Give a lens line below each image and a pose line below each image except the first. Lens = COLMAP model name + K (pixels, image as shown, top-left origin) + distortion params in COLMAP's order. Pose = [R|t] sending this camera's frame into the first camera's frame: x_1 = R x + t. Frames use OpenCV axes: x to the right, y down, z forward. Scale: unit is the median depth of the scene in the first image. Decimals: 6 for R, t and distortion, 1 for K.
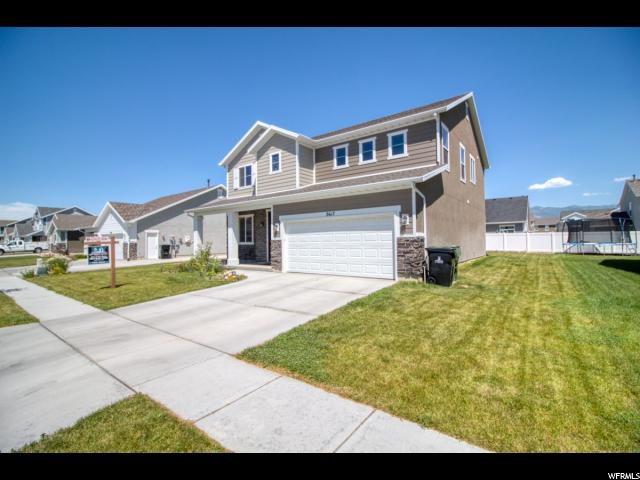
lens RADIAL K [[296.0, 0, 318.7], [0, 296.0, 235.9], [0, 0, 1]] dist [-0.002395, -0.012690]
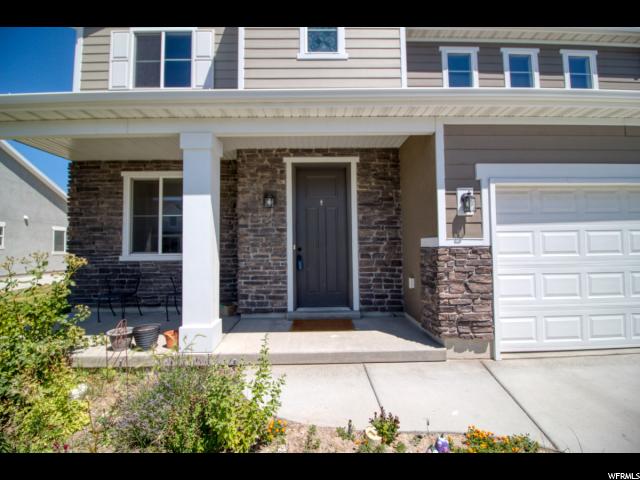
lens RADIAL K [[296.0, 0, 318.8], [0, 296.0, 235.3], [0, 0, 1]] dist [-0.002395, -0.012690]
pose [[0.783631, 0.027002, 0.620639, -0.380465], [-0.010164, 0.999478, -0.030650, 0.011604], [-0.621143, 0.017710, 0.783497, 0.765351]]
